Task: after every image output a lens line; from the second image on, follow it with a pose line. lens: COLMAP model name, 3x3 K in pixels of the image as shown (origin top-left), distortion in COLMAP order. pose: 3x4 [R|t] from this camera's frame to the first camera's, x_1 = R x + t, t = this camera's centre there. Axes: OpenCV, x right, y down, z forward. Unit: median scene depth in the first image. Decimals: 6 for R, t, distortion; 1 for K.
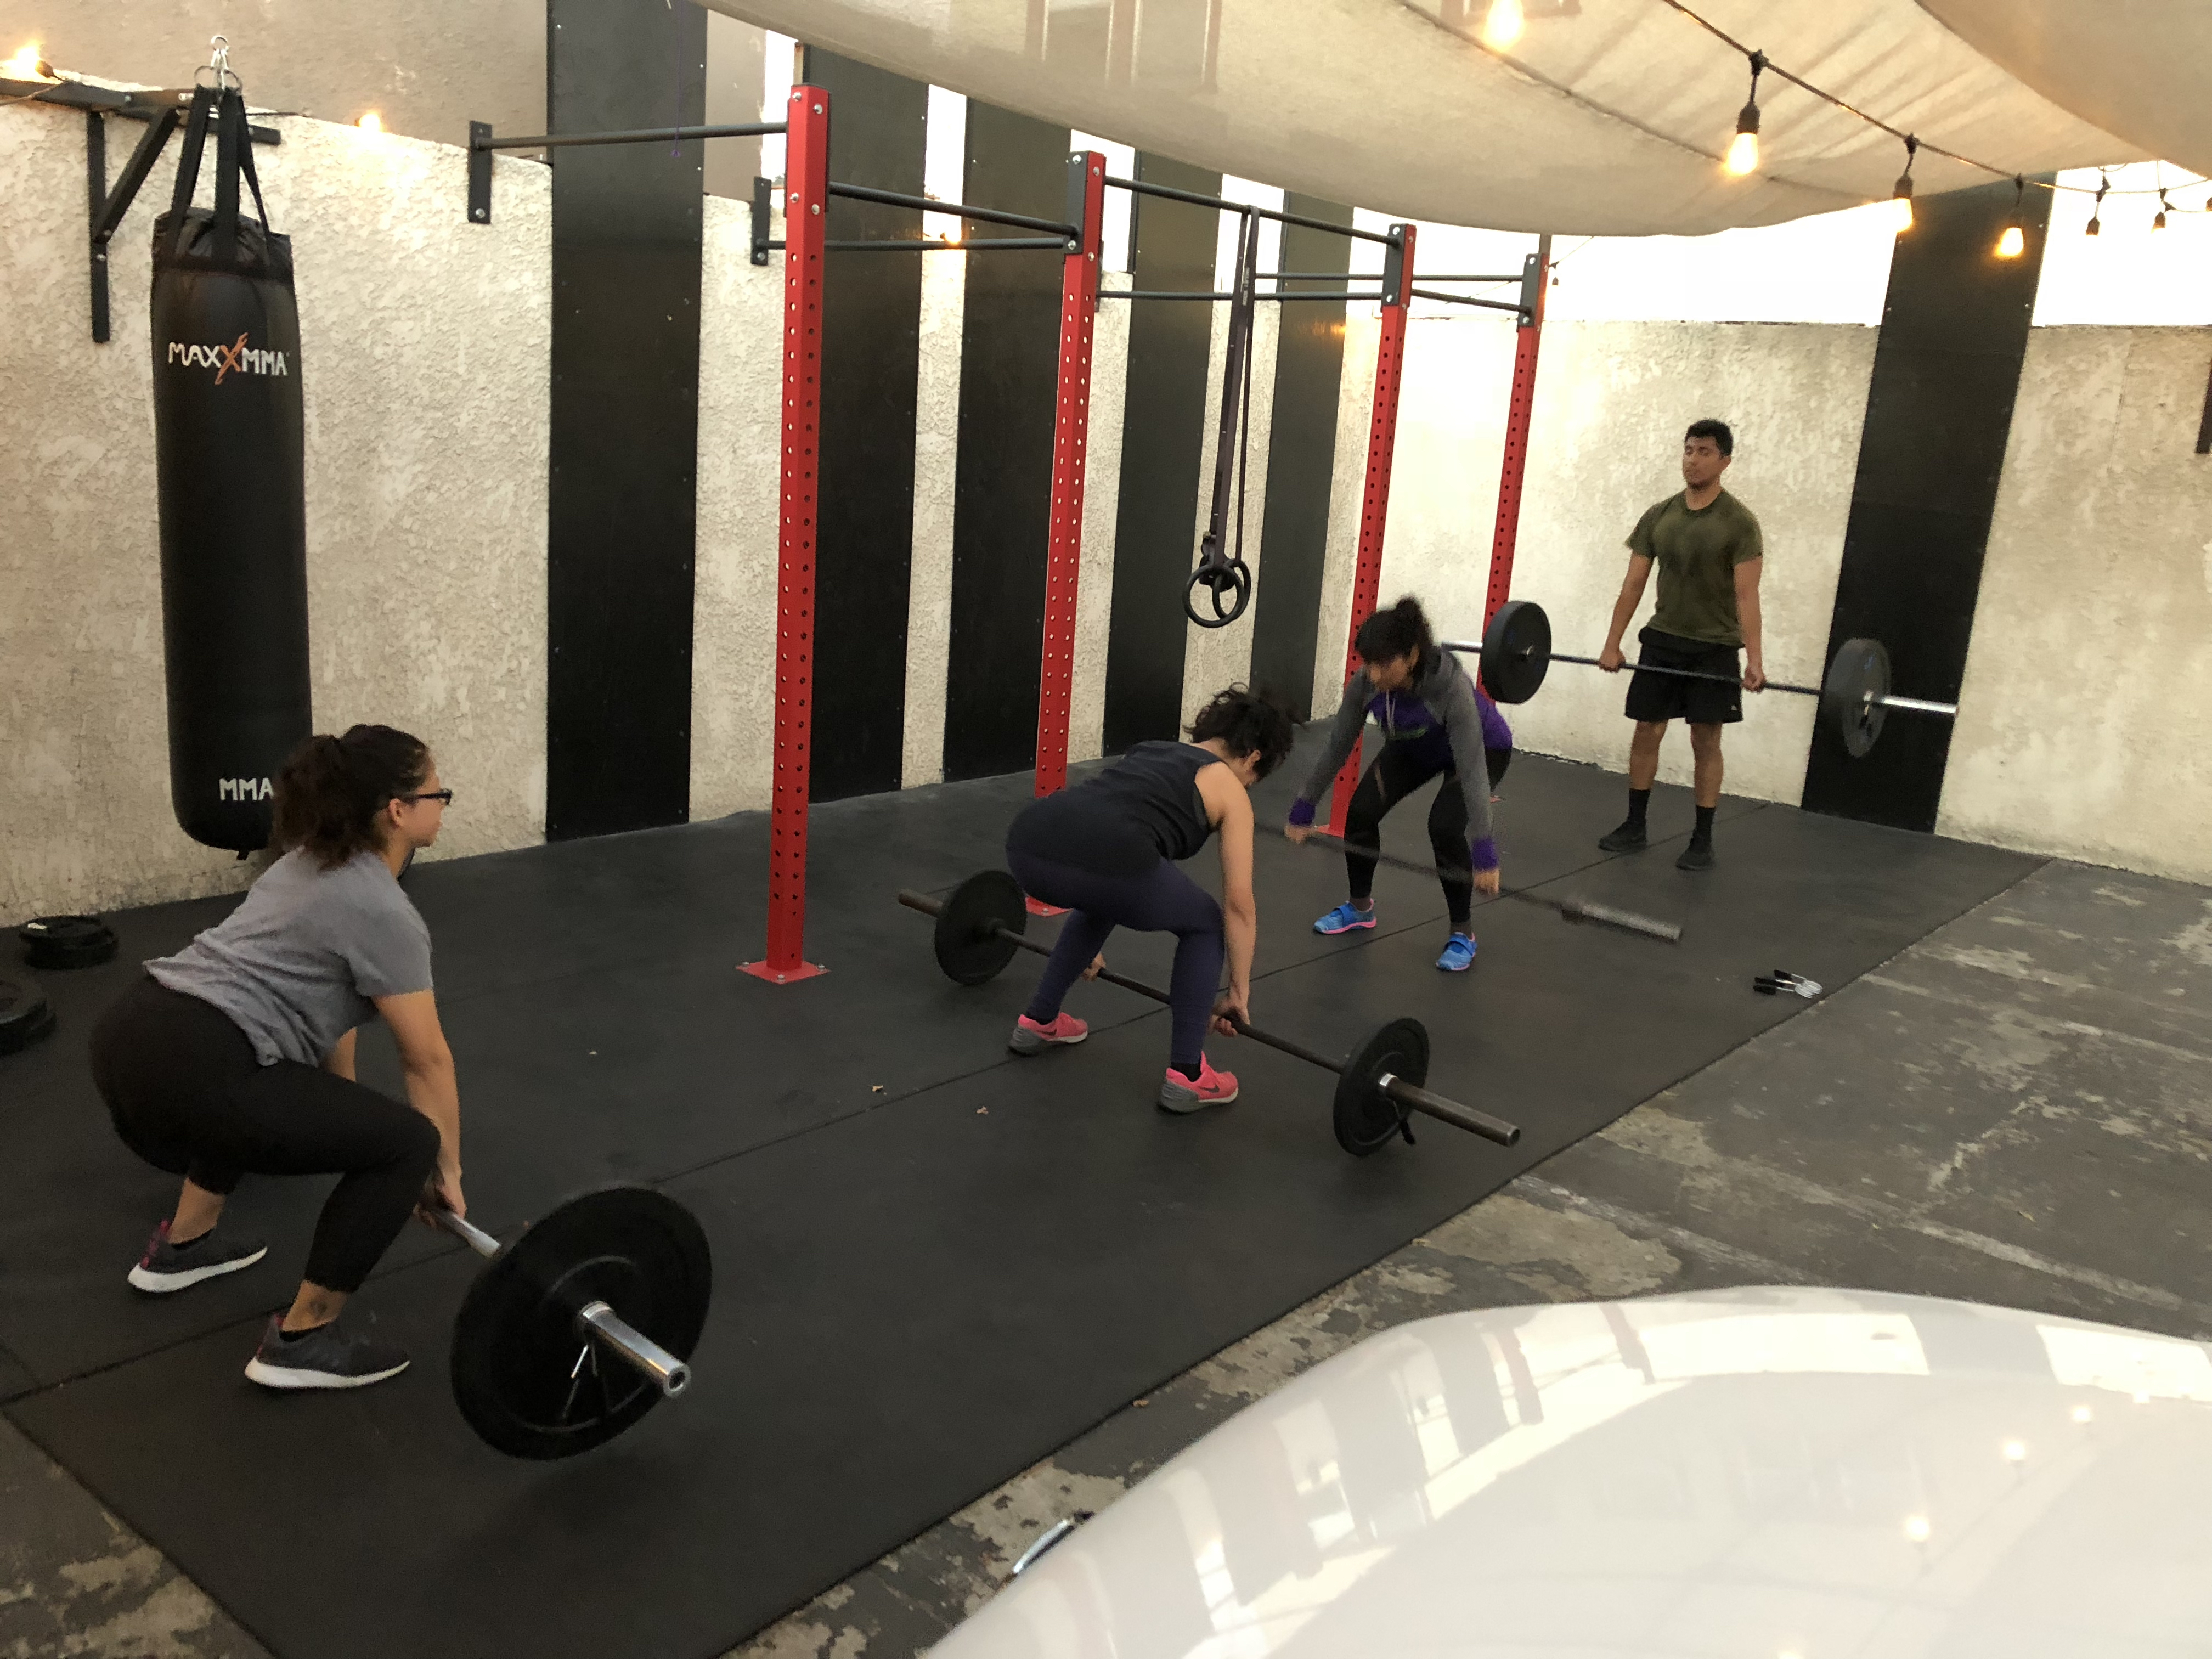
lens RADIAL K [[1808.1, 0, 1106.1], [0, 1808.1, 805.8], [0, 0, 1]] dist [0.036146, -0.030571]
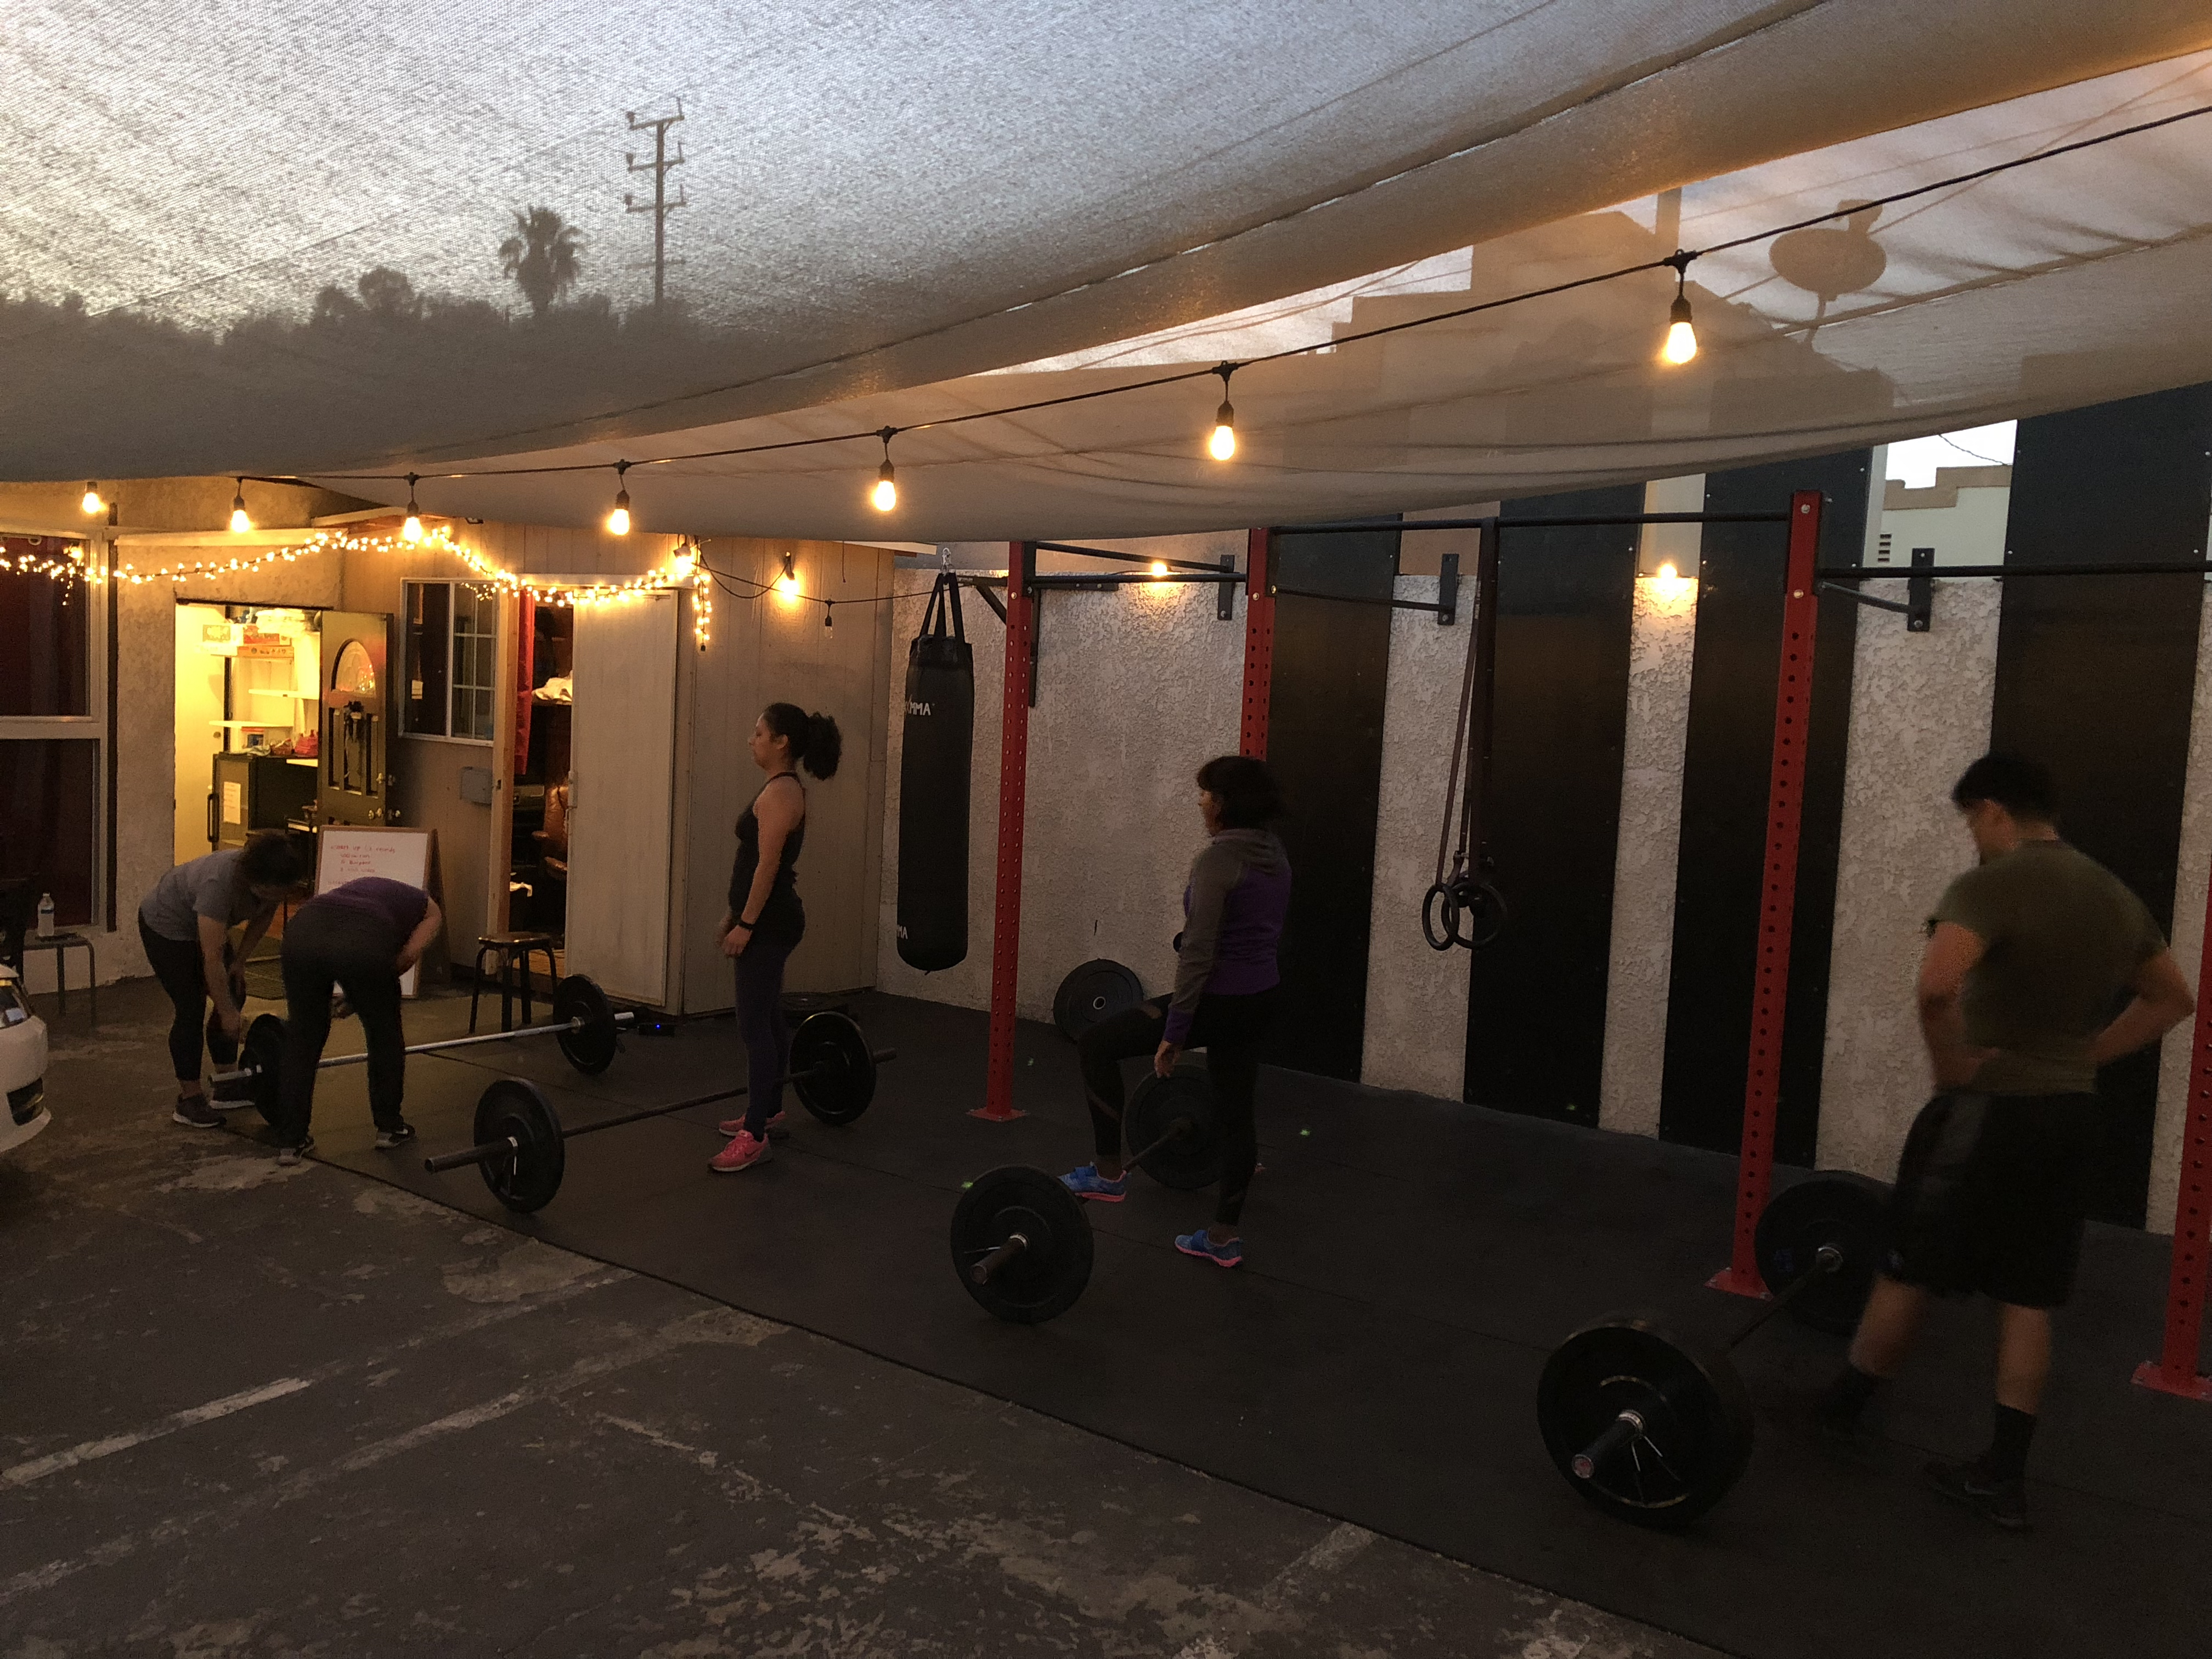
lens RADIAL K [[1808.1, 0, 1083.9], [0, 1808.1, 815.5], [0, 0, 1]] dist [0.036146, -0.030571]
pose [[0.050015, 0.011867, -0.998678, 1.006576], [-0.243961, 0.969785, -0.000694, -0.123443], [0.968494, 0.243673, 0.051399, 0.765566]]
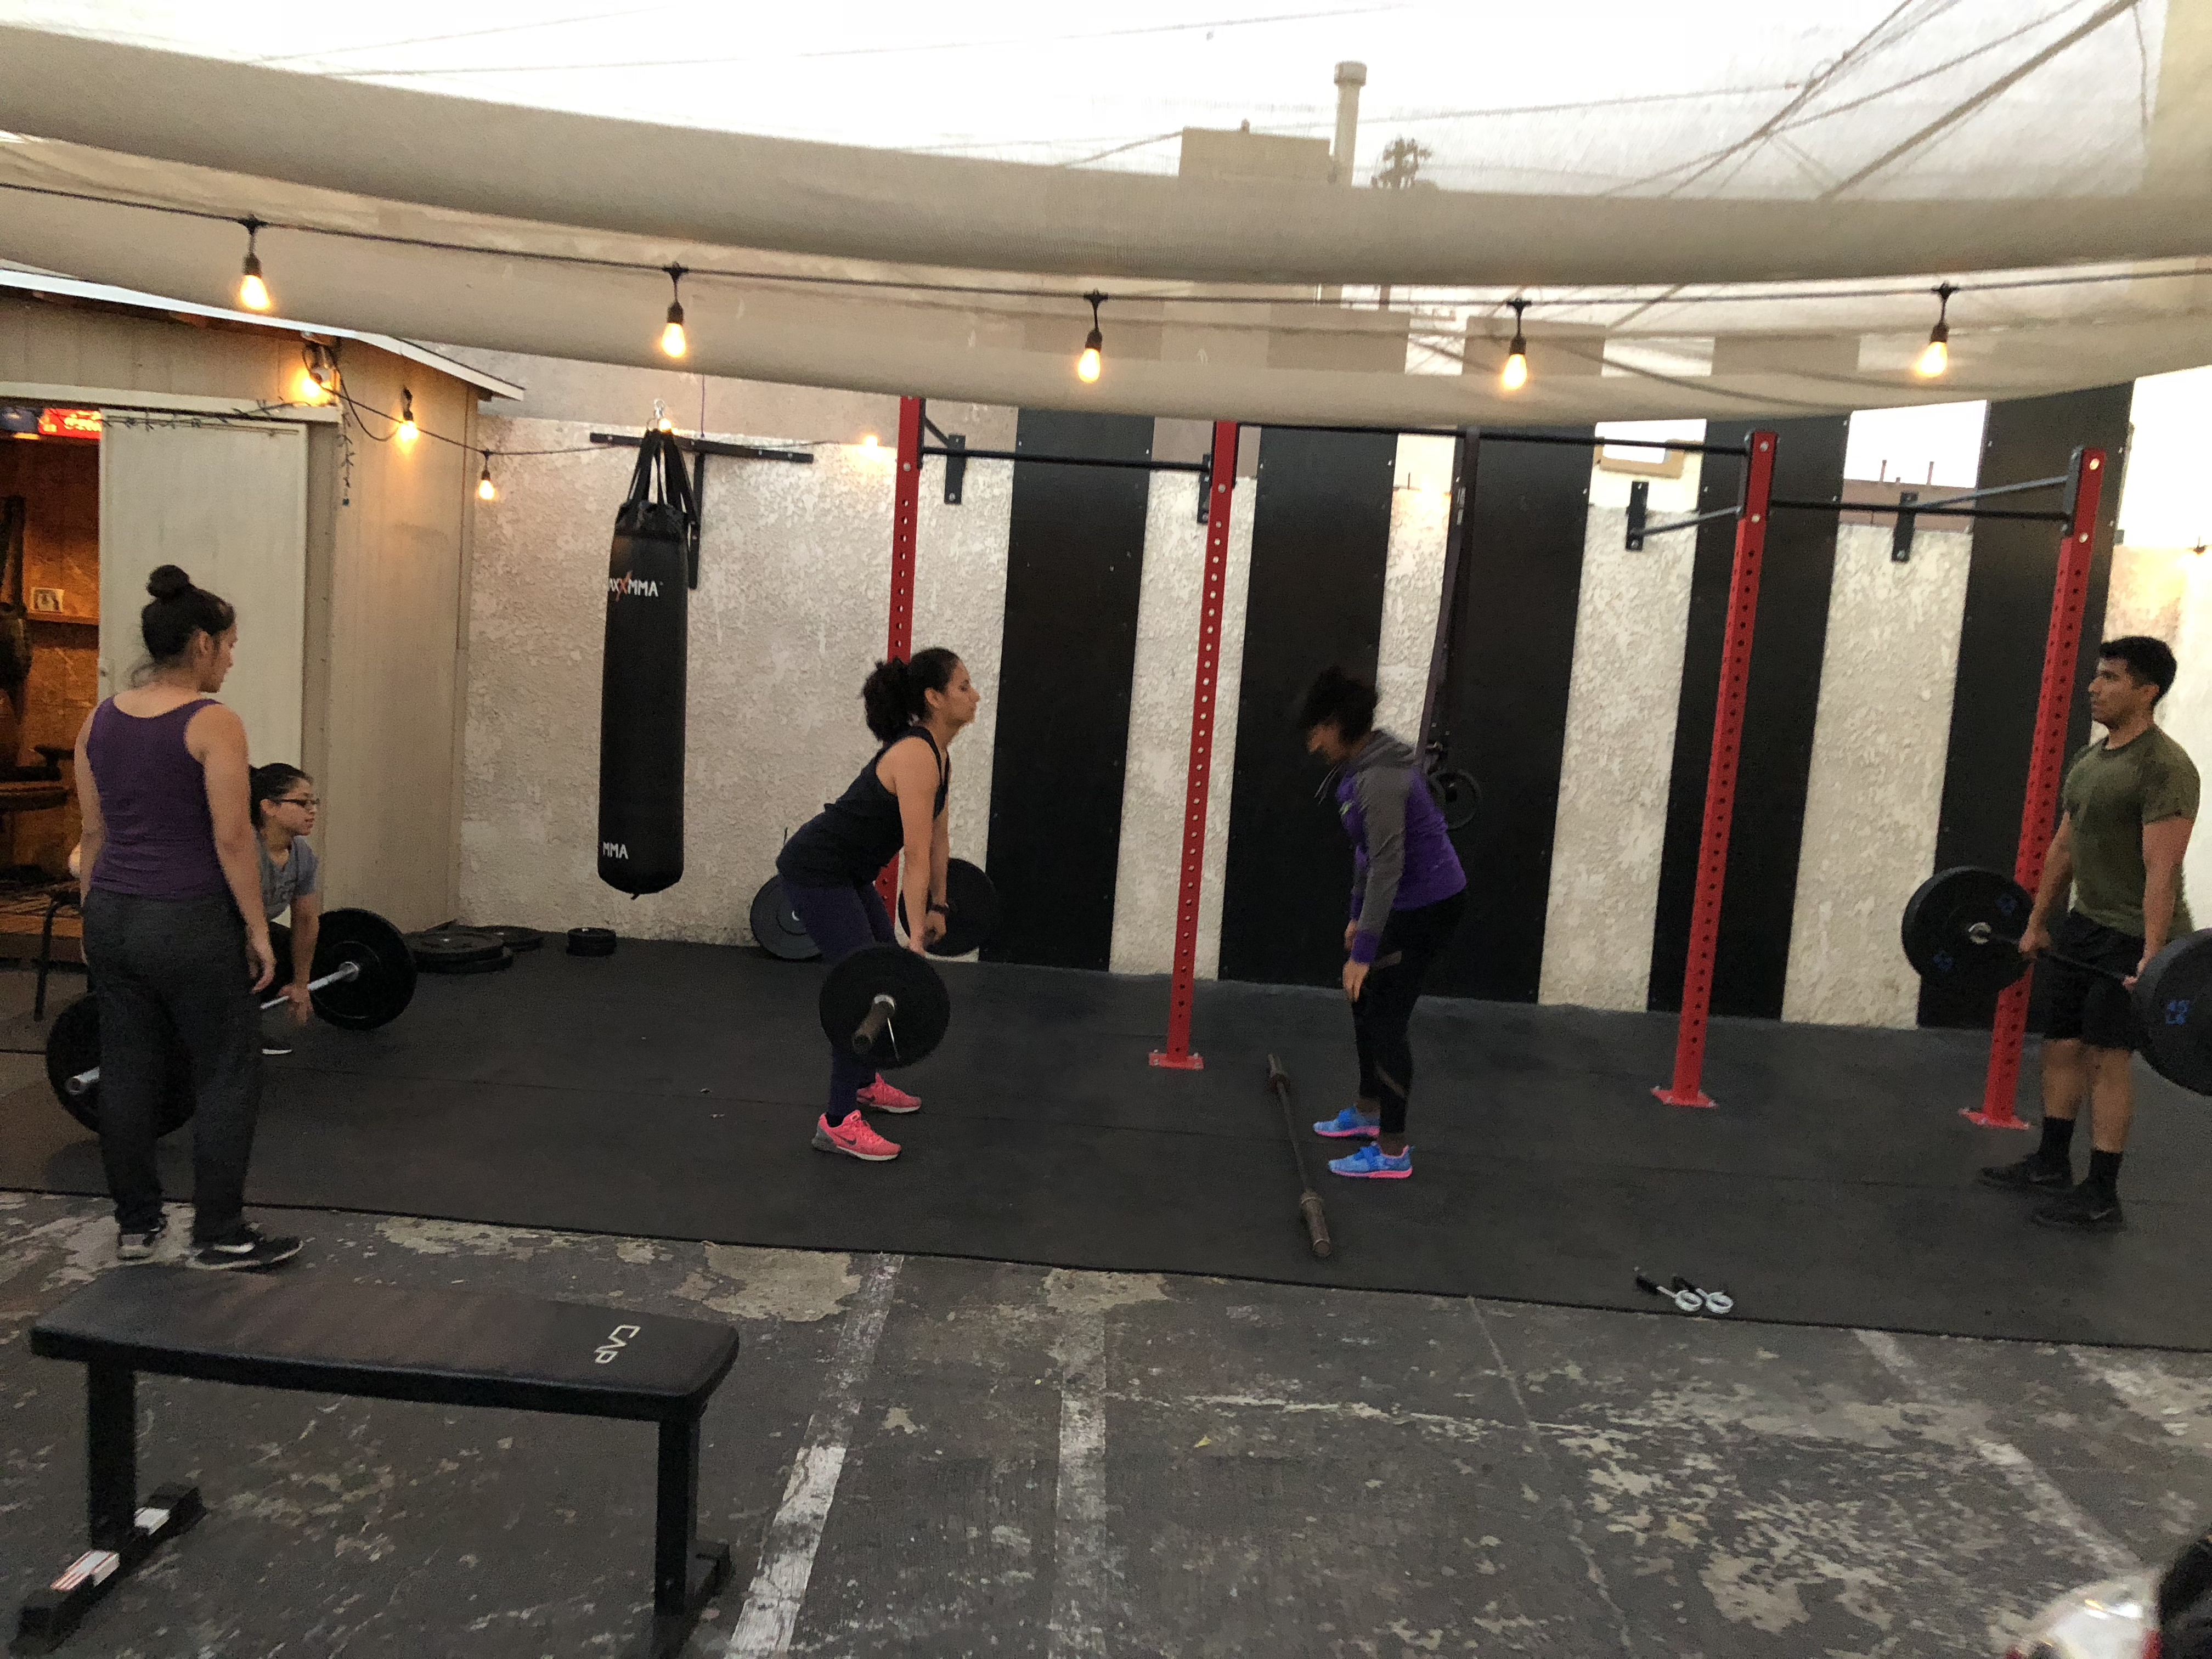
lens RADIAL K [[1808.1, 0, 1094.4], [0, 1808.1, 847.6], [0, 0, 1]] dist [0.036146, -0.030571]
pose [[0.617743, 0.069643, -0.783290, 0.752547], [-0.190581, 0.979635, -0.063202, 0.006277], [0.762936, 0.188323, 0.618435, 0.240971]]
